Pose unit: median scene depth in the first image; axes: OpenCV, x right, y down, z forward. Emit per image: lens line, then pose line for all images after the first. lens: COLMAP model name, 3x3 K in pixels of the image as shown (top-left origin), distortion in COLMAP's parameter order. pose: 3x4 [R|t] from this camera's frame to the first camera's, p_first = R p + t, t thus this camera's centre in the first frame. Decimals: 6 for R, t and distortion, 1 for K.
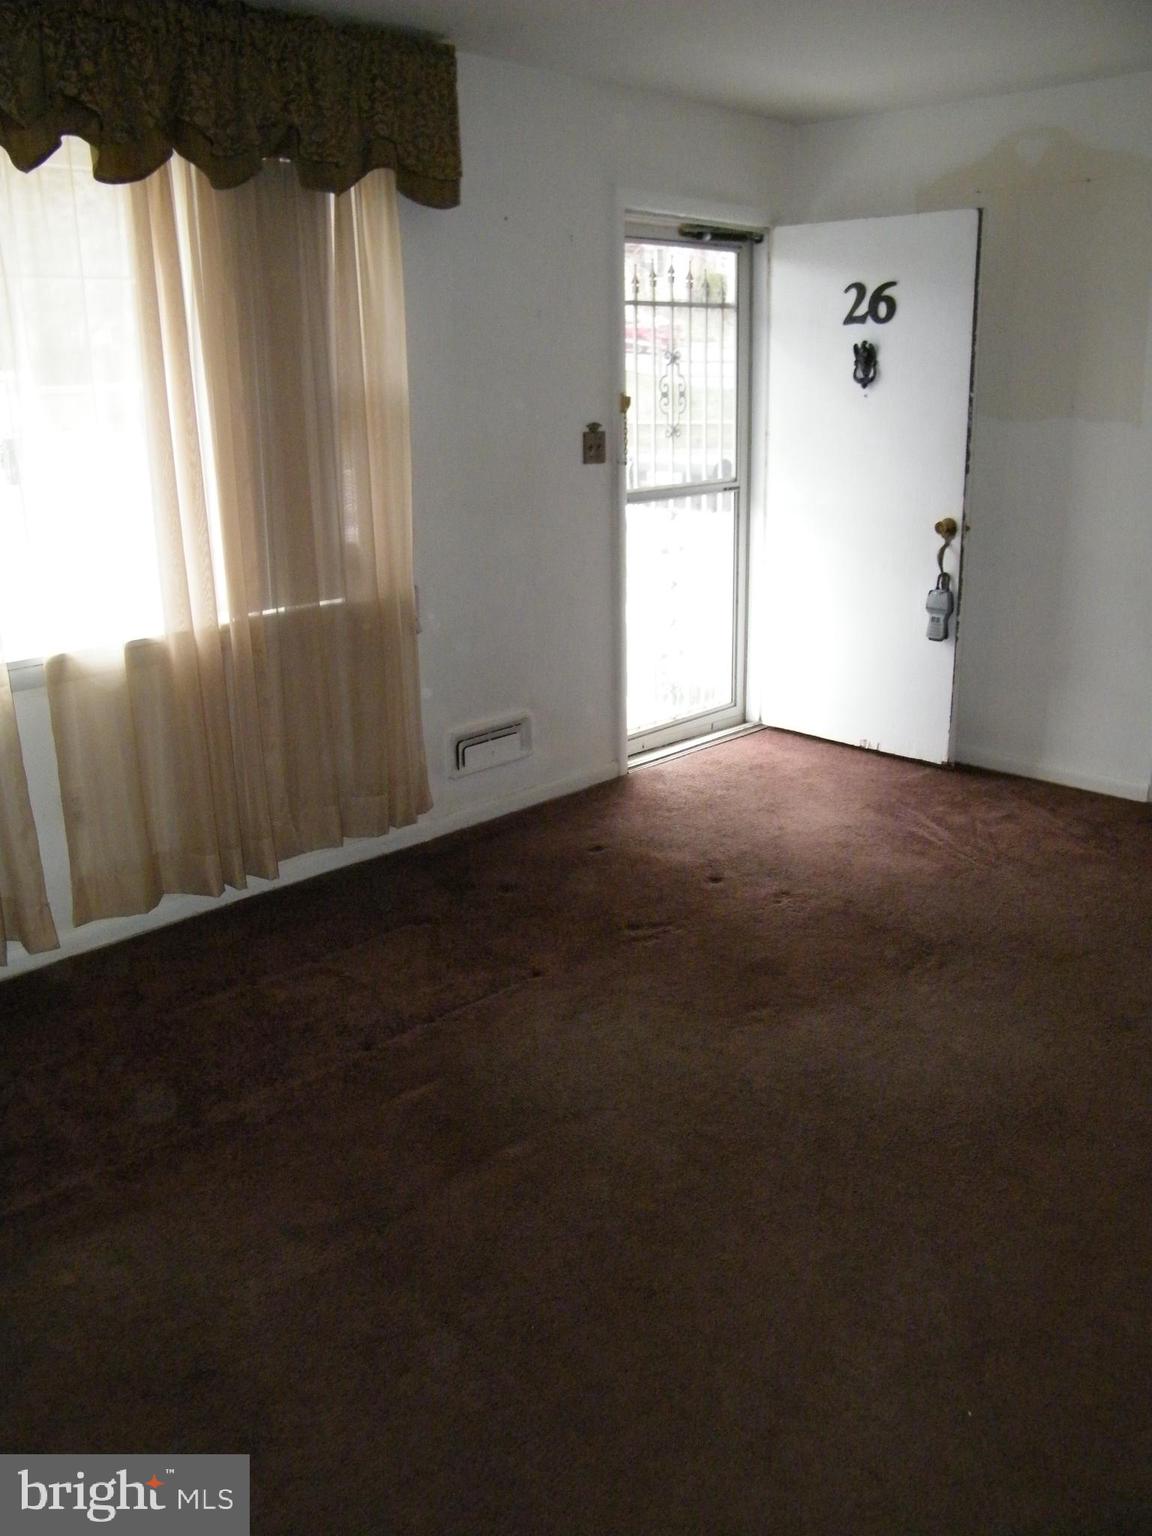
lens RADIAL K [[1308.1, 0, 576.0], [0, 1308.1, 768.0], [0, 0, 1]] dist [-0.187829, 0.177202]
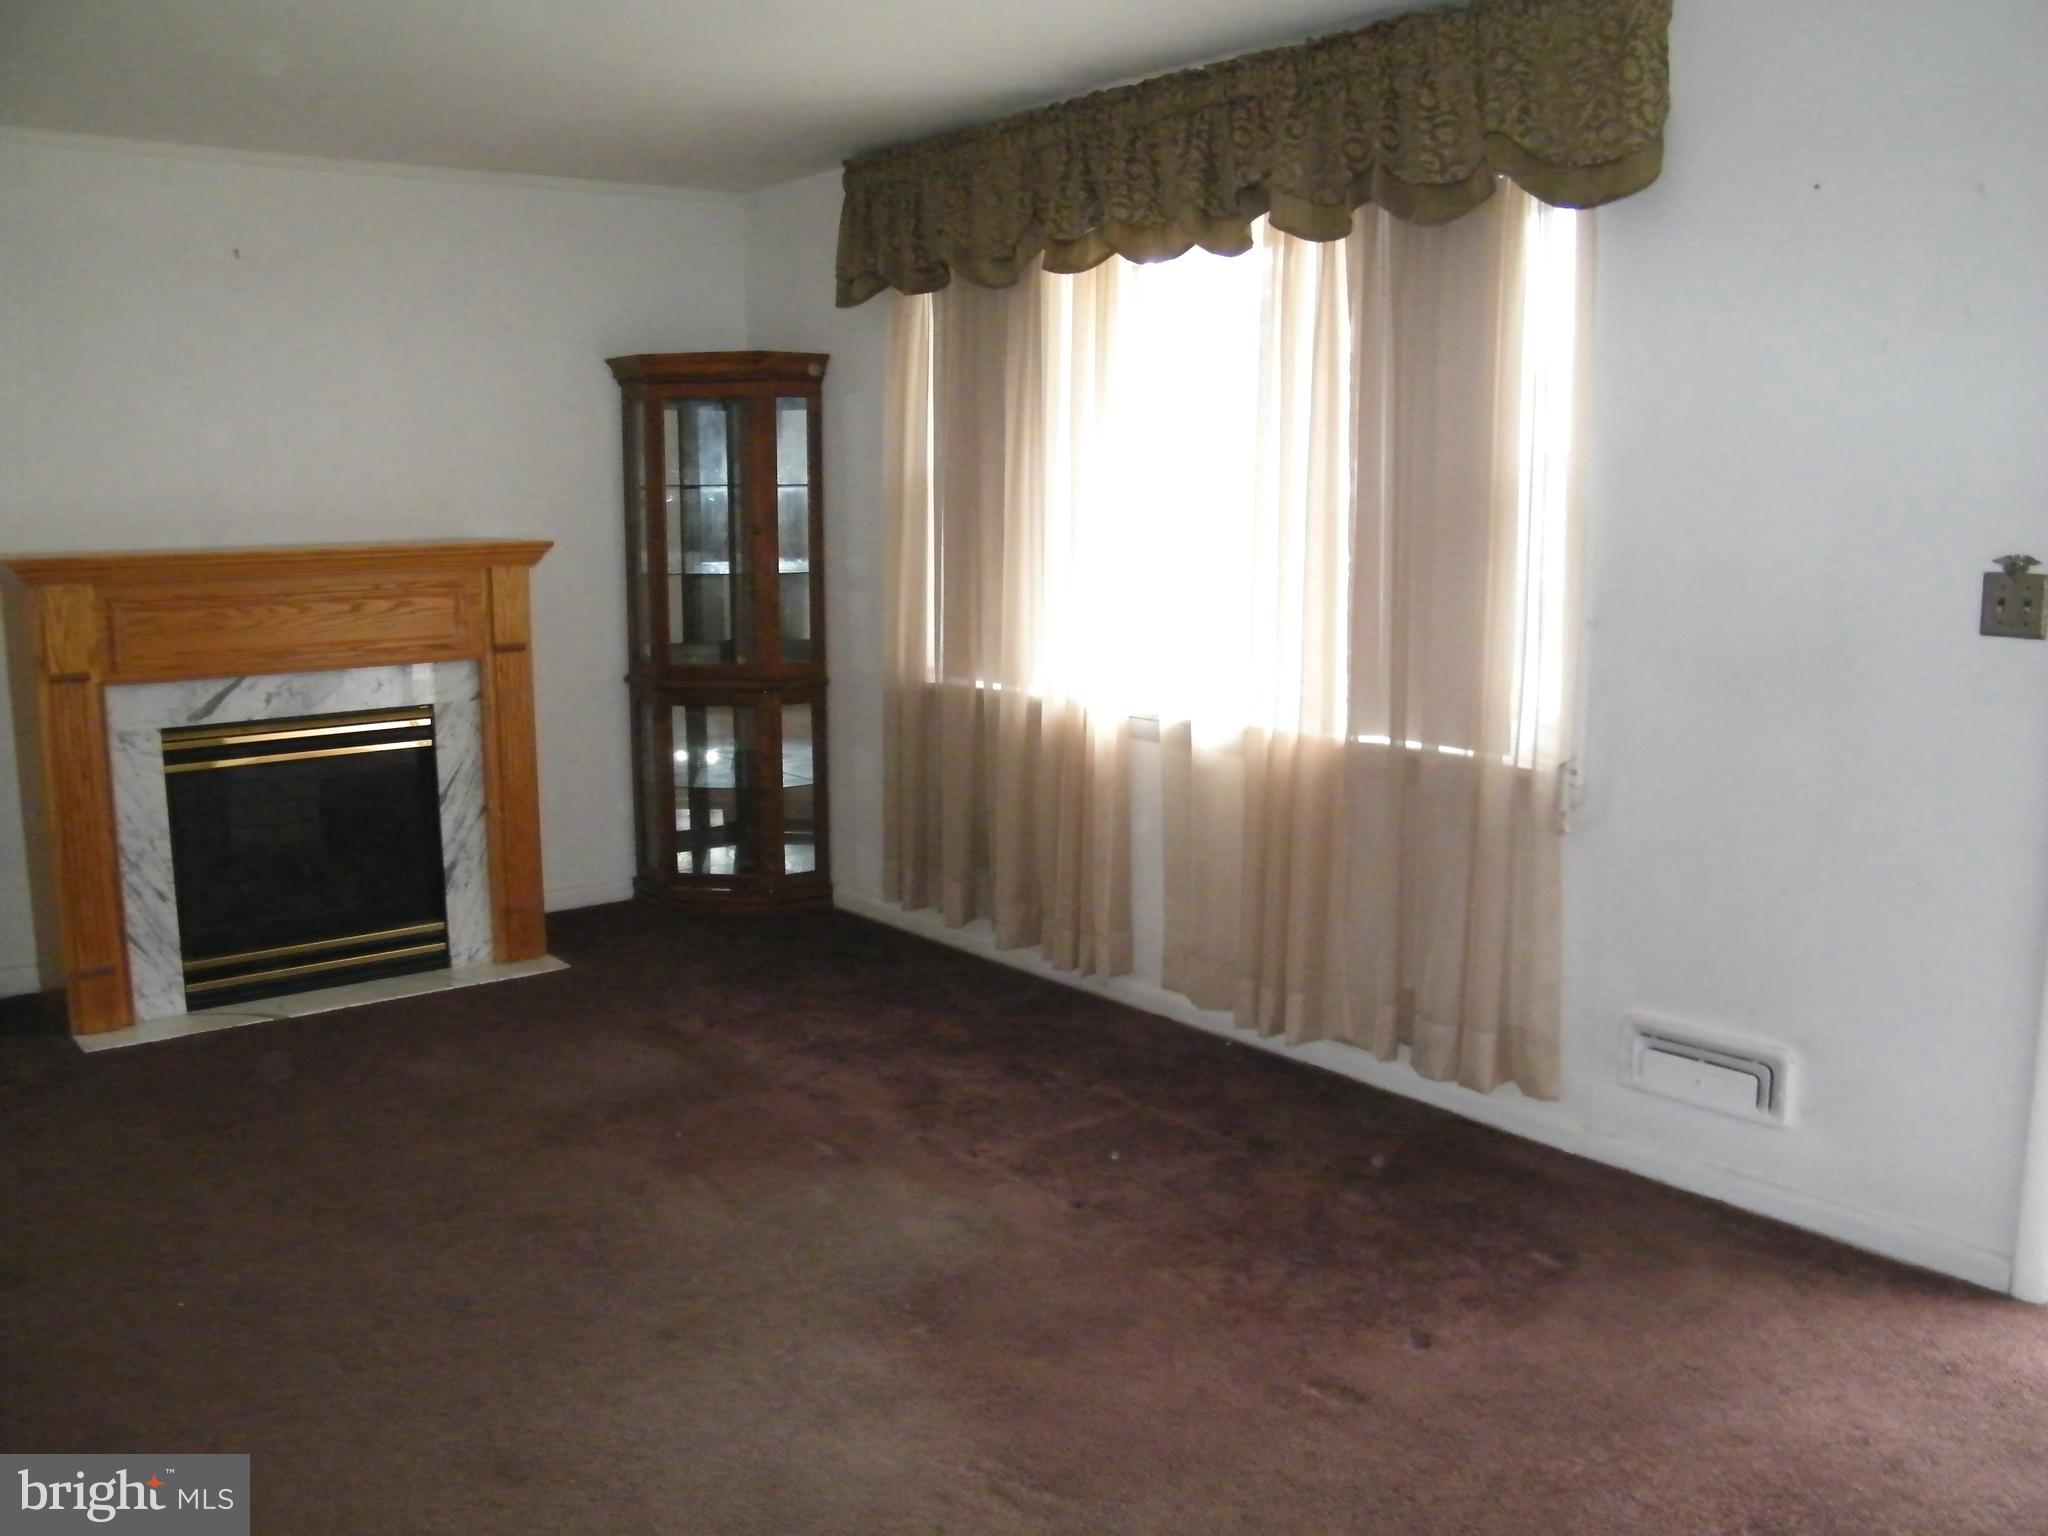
lens RADIAL K [[1744.1, 0, 1024.0], [0, 1744.1, 768.0], [0, 0, 1]] dist [-0.187829, 0.177202]
pose [[-0.131050, 0.183556, -0.974235, 0.839382], [-0.273426, 0.937902, 0.213491, -0.272868], [0.952924, 0.294359, -0.072723, 0.868543]]
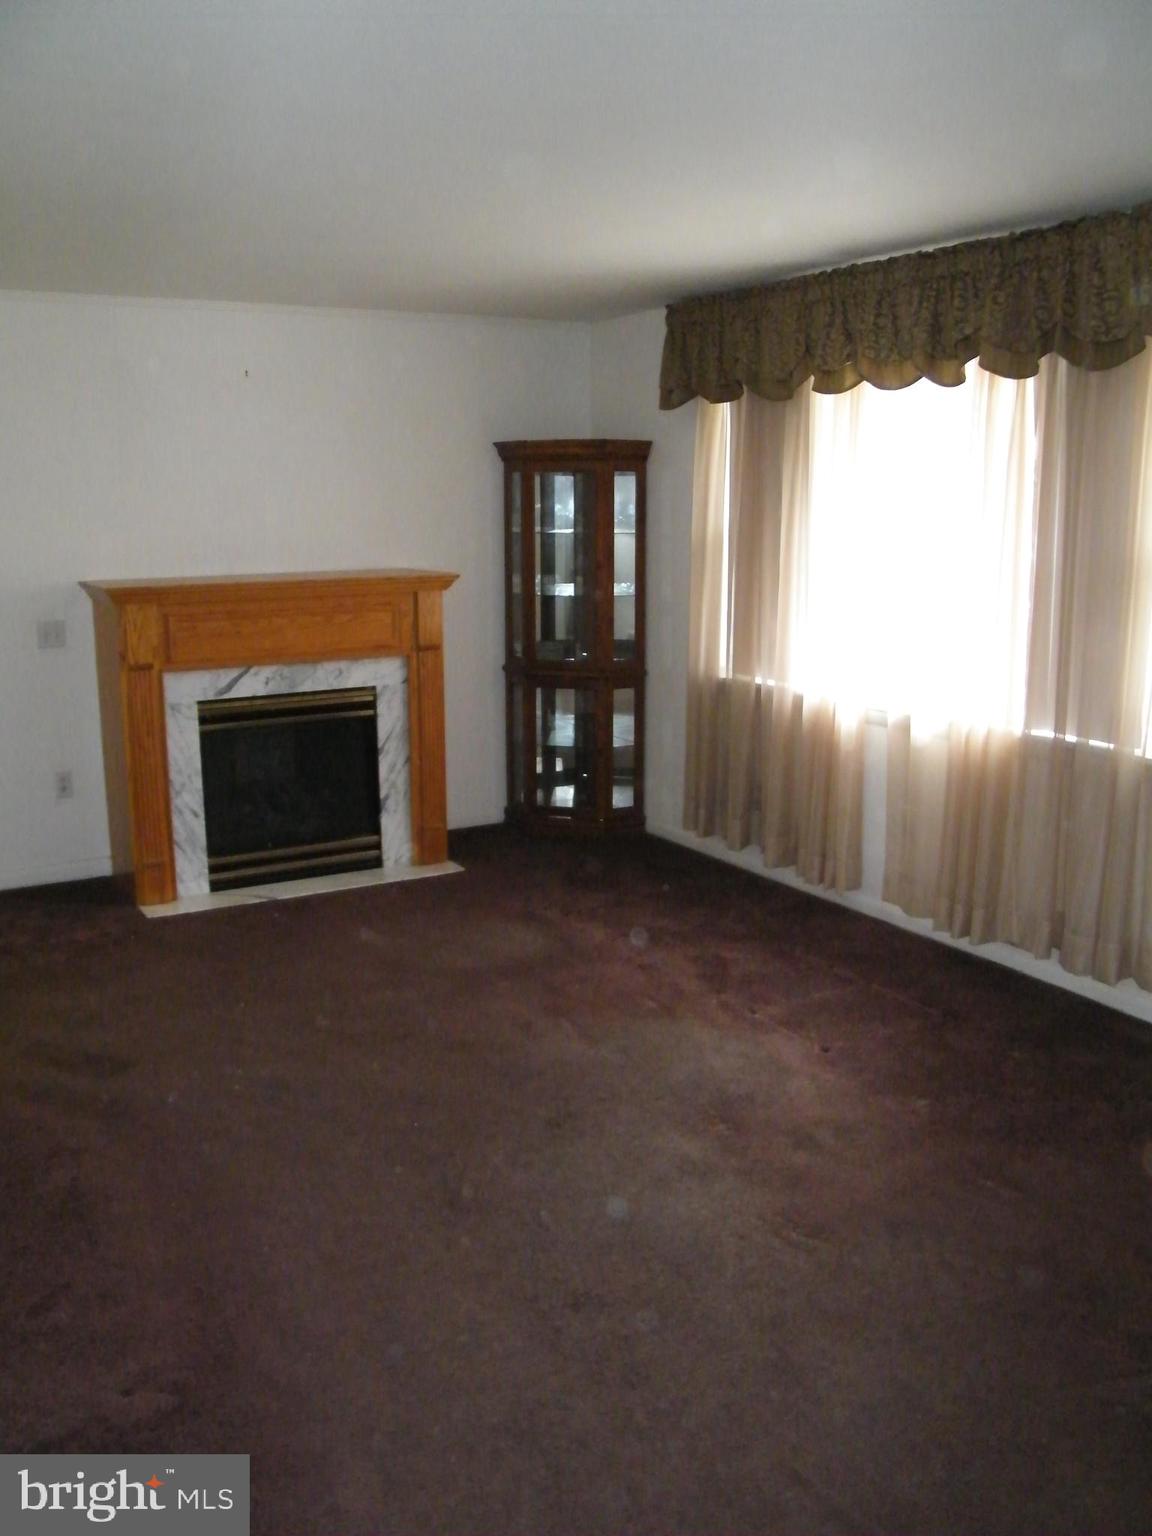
lens RADIAL K [[1308.1, 0, 576.0], [0, 1308.1, 768.0], [0, 0, 1]] dist [-0.187829, 0.177202]
pose [[-0.272115, 0.215462, -0.937832, 0.926341], [-0.262137, 0.921151, 0.287689, -0.305072], [0.925871, 0.324126, -0.194179, 0.842696]]
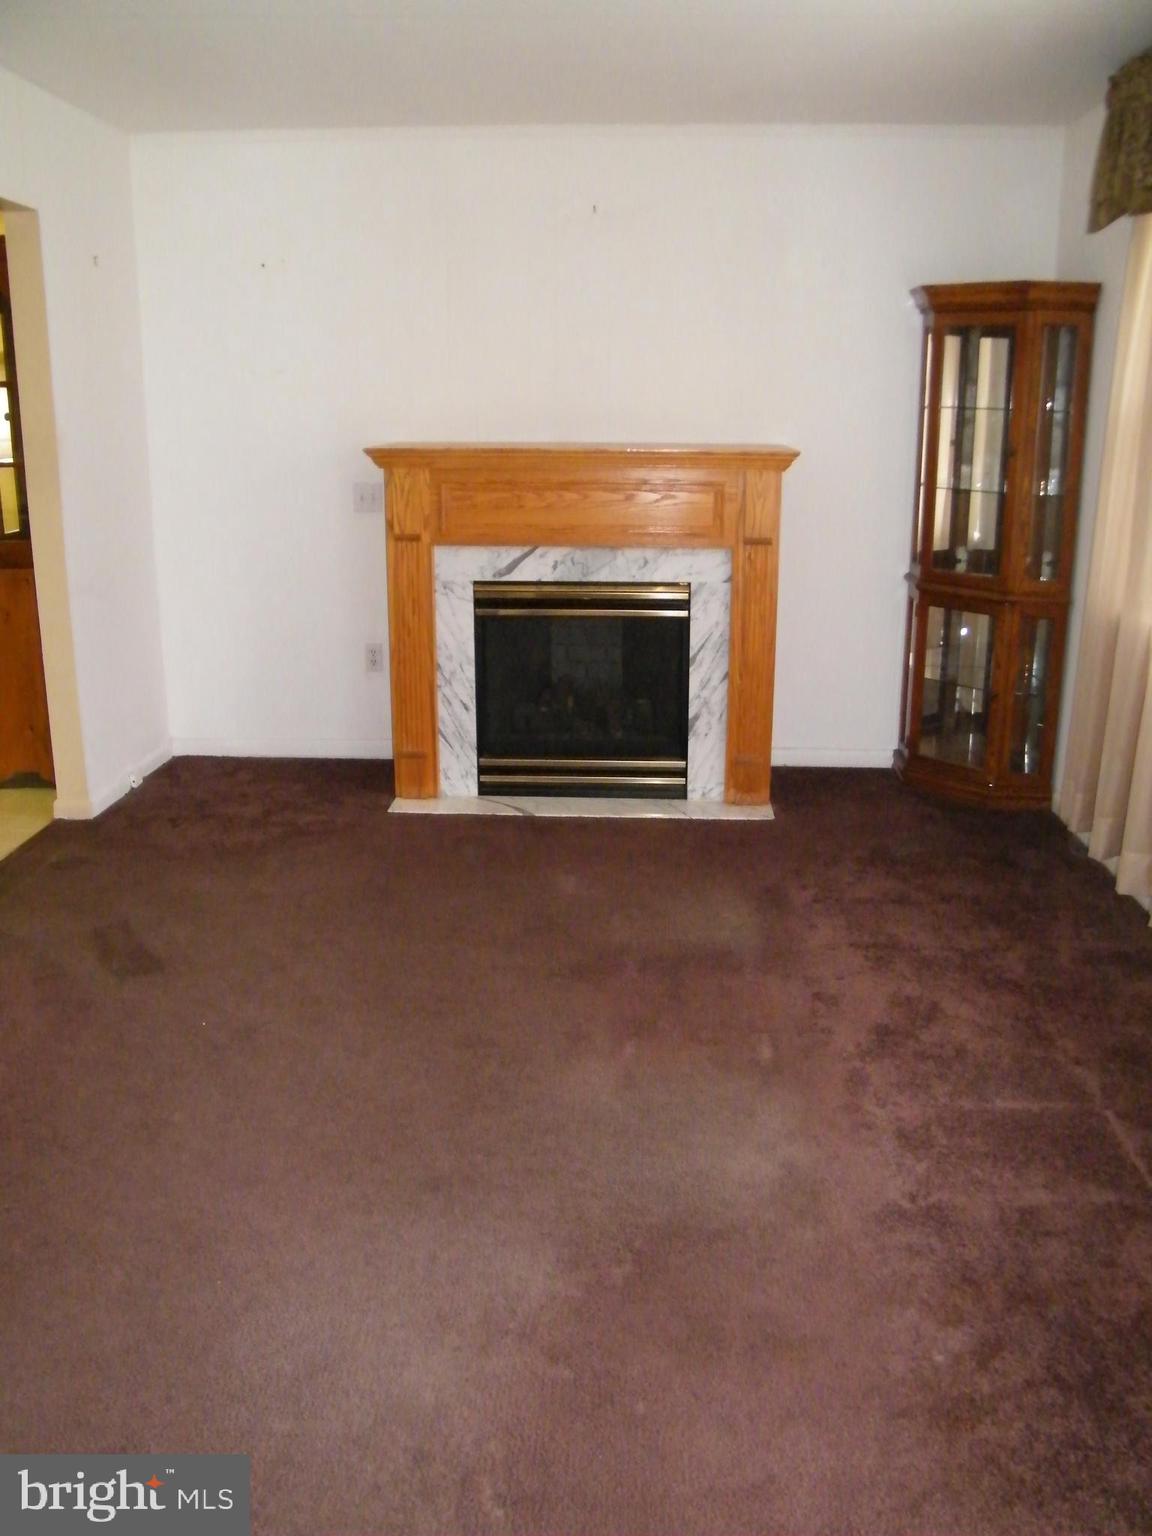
lens RADIAL K [[1308.1, 0, 576.0], [0, 1308.1, 768.0], [0, 0, 1]] dist [-0.187829, 0.177202]
pose [[-0.748679, 0.202578, -0.631222, 0.484162], [-0.174231, 0.858566, 0.482190, -0.327806], [0.639627, 0.470984, -0.607496, 1.067024]]
